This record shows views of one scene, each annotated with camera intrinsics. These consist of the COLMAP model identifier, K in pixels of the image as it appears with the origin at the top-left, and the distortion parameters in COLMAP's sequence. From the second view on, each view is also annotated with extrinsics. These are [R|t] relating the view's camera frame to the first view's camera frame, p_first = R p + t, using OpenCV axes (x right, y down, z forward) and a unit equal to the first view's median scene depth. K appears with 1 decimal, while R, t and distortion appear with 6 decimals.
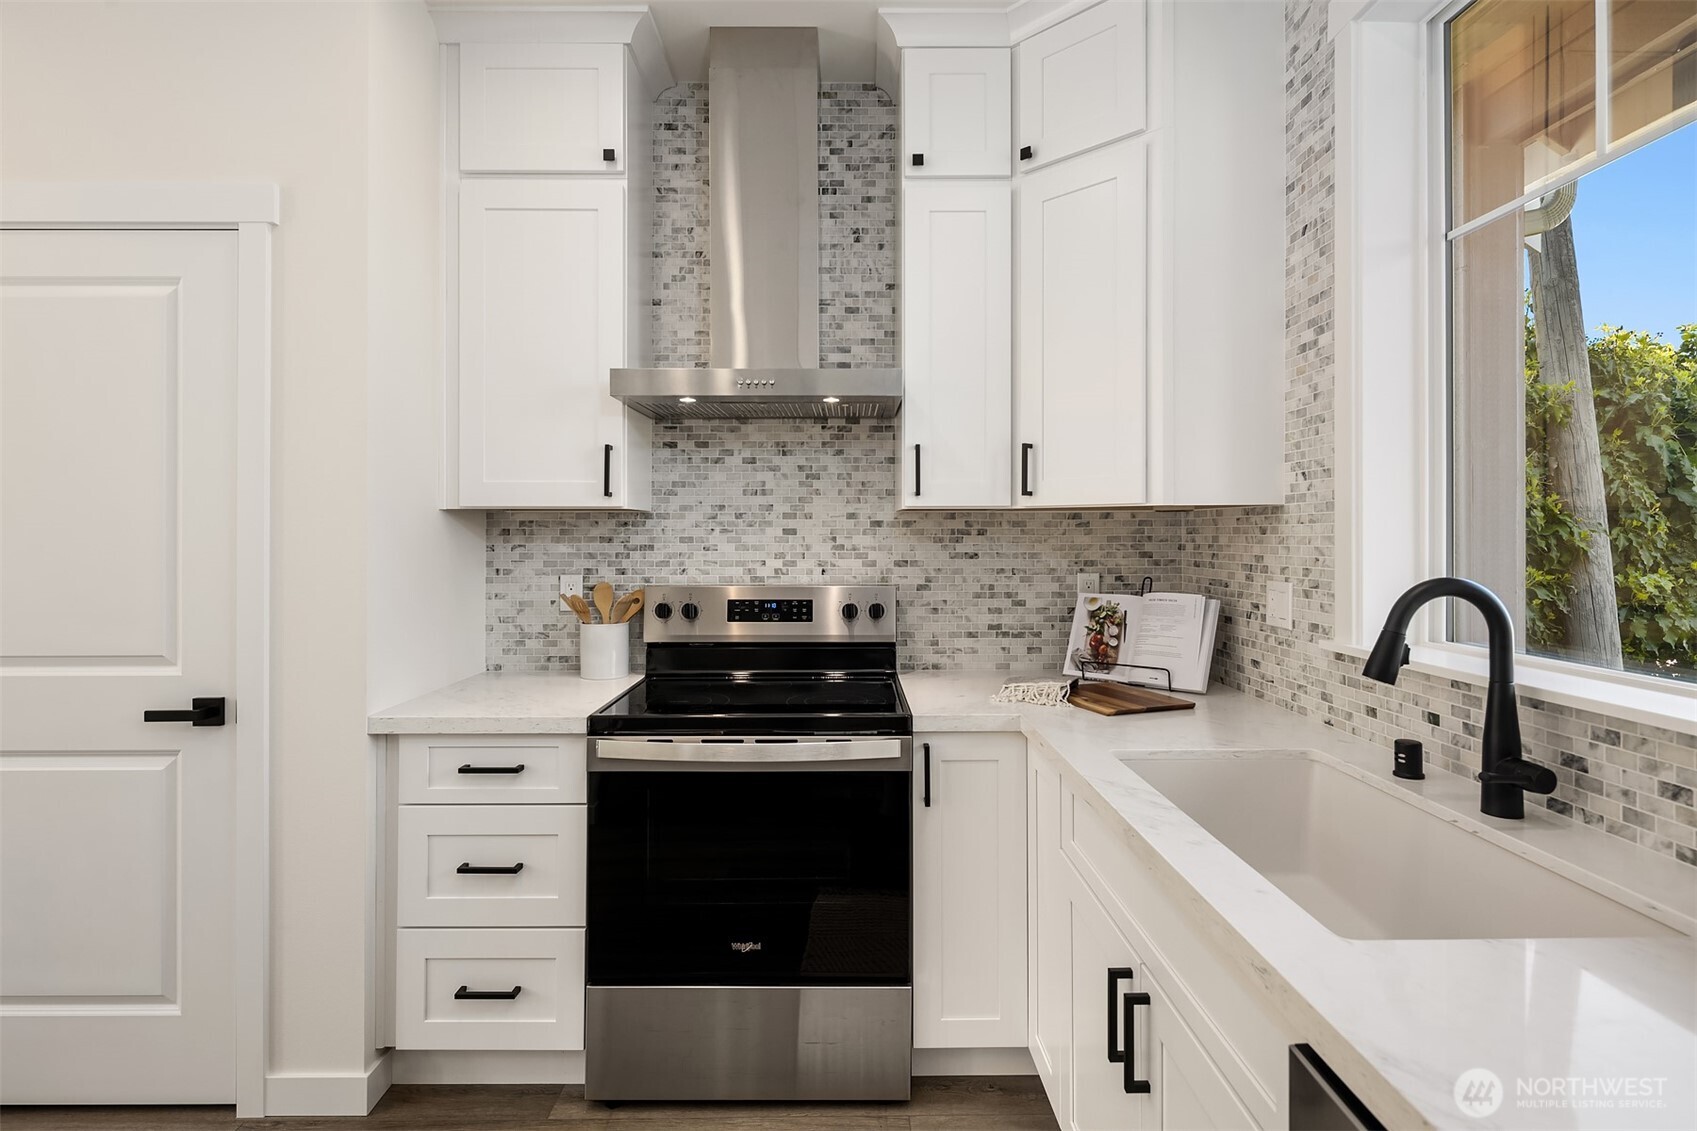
lens RADIAL K [[832.6, 0, 854.1], [0, 832.6, 537.1], [0, 0, 1]] dist [0.001684, -0.000651]
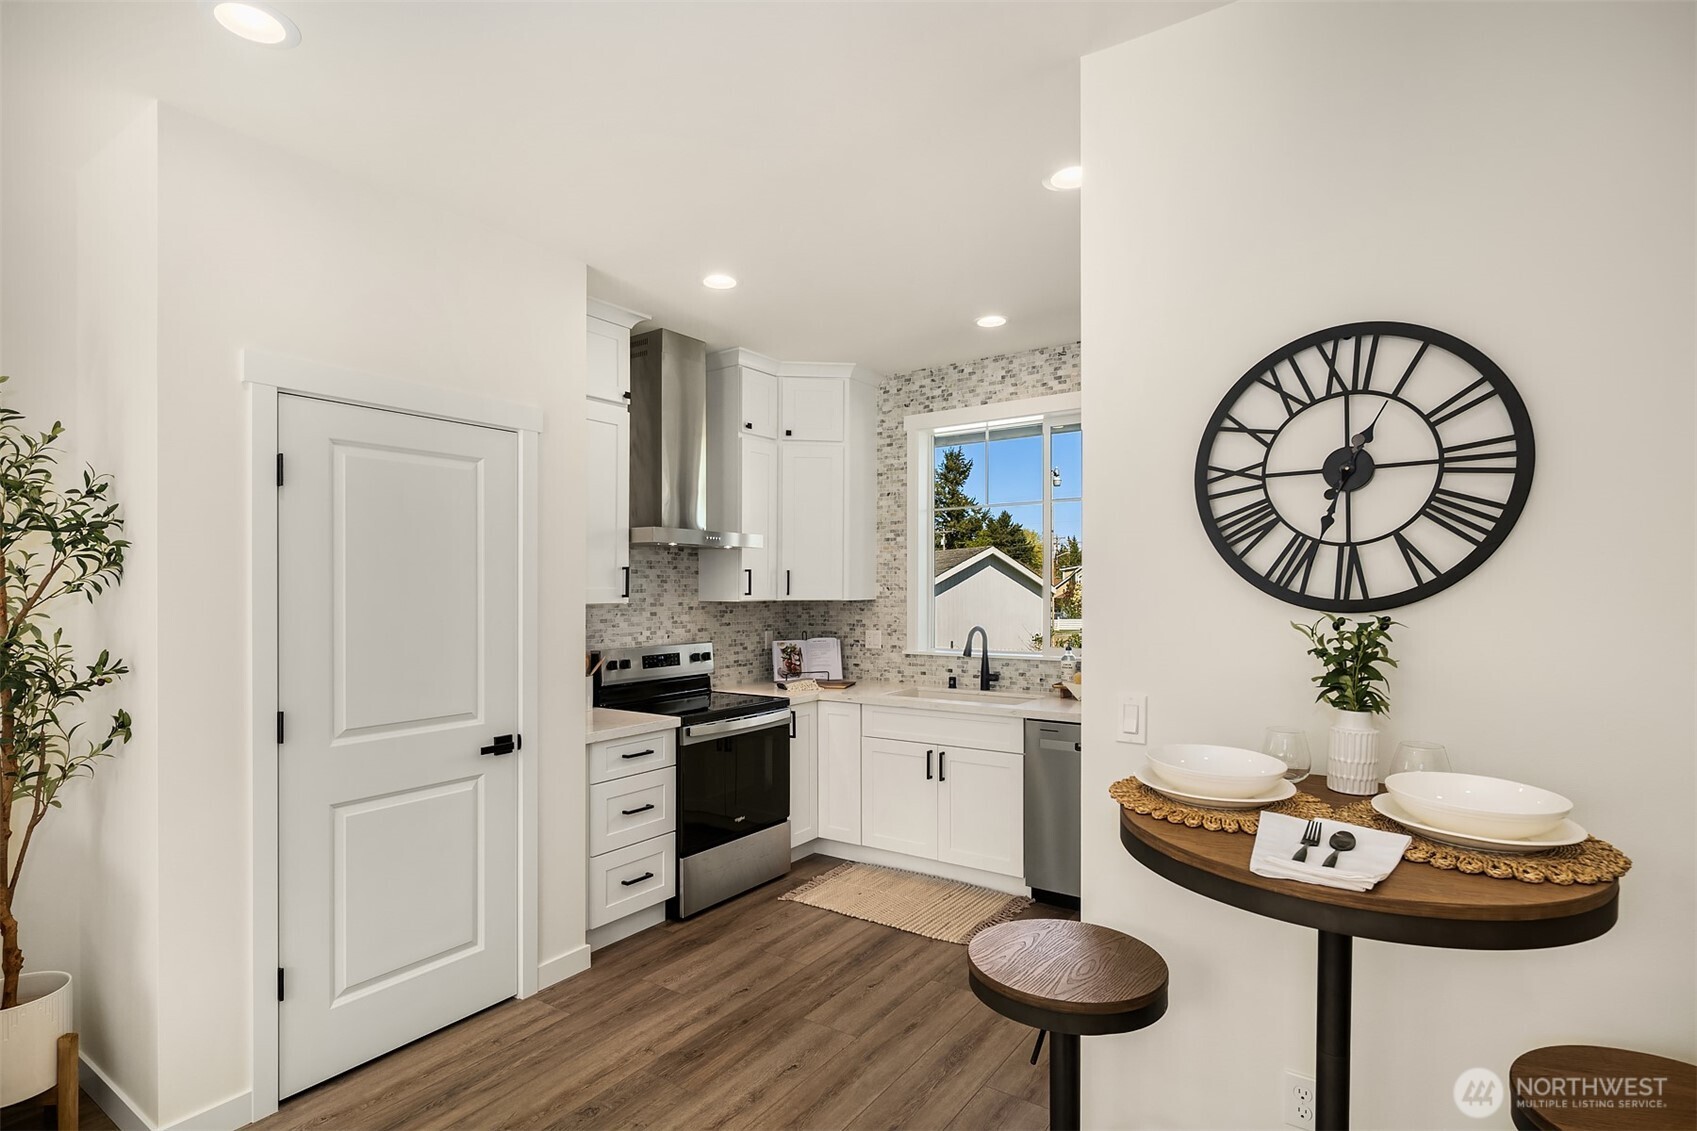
lens RADIAL K [[837.6, 0, 849.7], [0, 837.6, 605.3], [0, 0, 1]] dist [-0.000567, -0.000318]
pose [[0.575994, -0.018718, 0.817240, -1.237190], [0.005923, 0.999807, 0.018725, -0.053627], [-0.817433, -0.005946, 0.575993, -0.303428]]
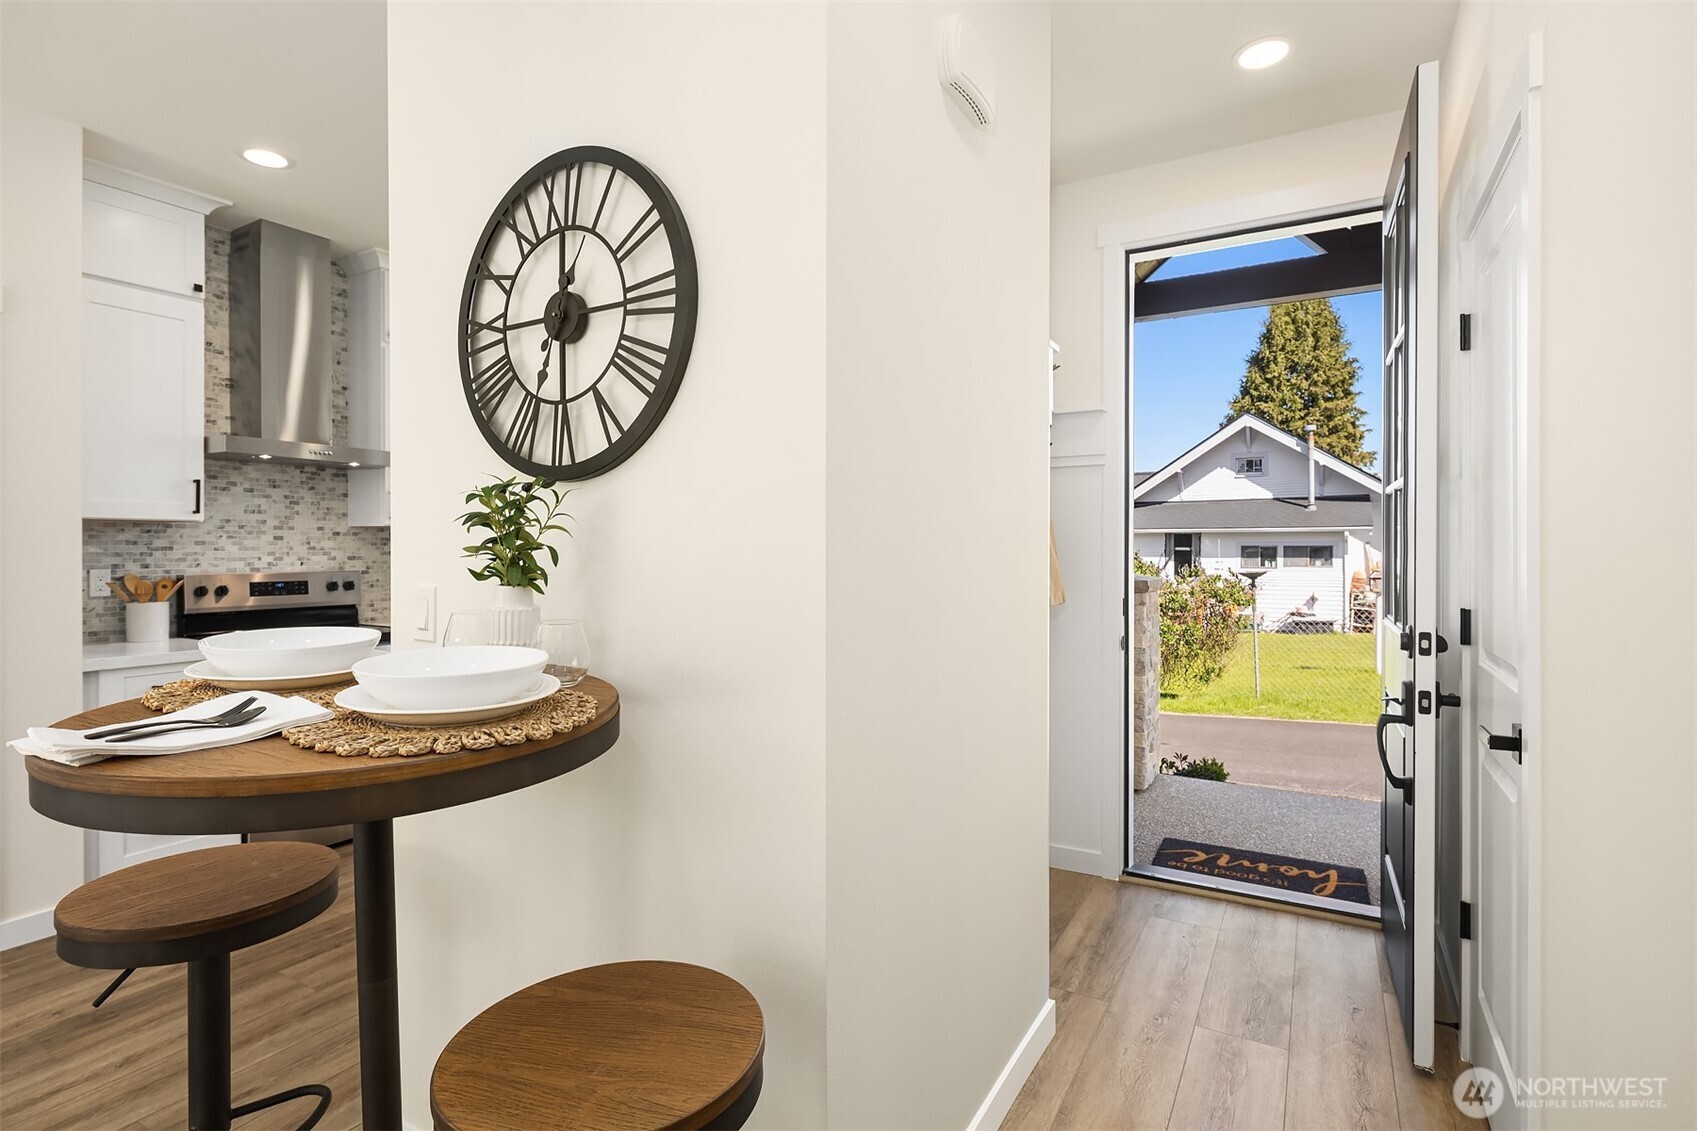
lens RADIAL K [[844.2, 0, 848.5], [0, 844.2, 565.5], [0, 0, 1]] dist [-0.000090, -0.000393]
pose [[0.503208, -0.017518, 0.863988, -0.894190], [-0.001295, 0.999778, 0.021025, 0.009997], [-0.864165, -0.011699, 0.503073, -0.690552]]
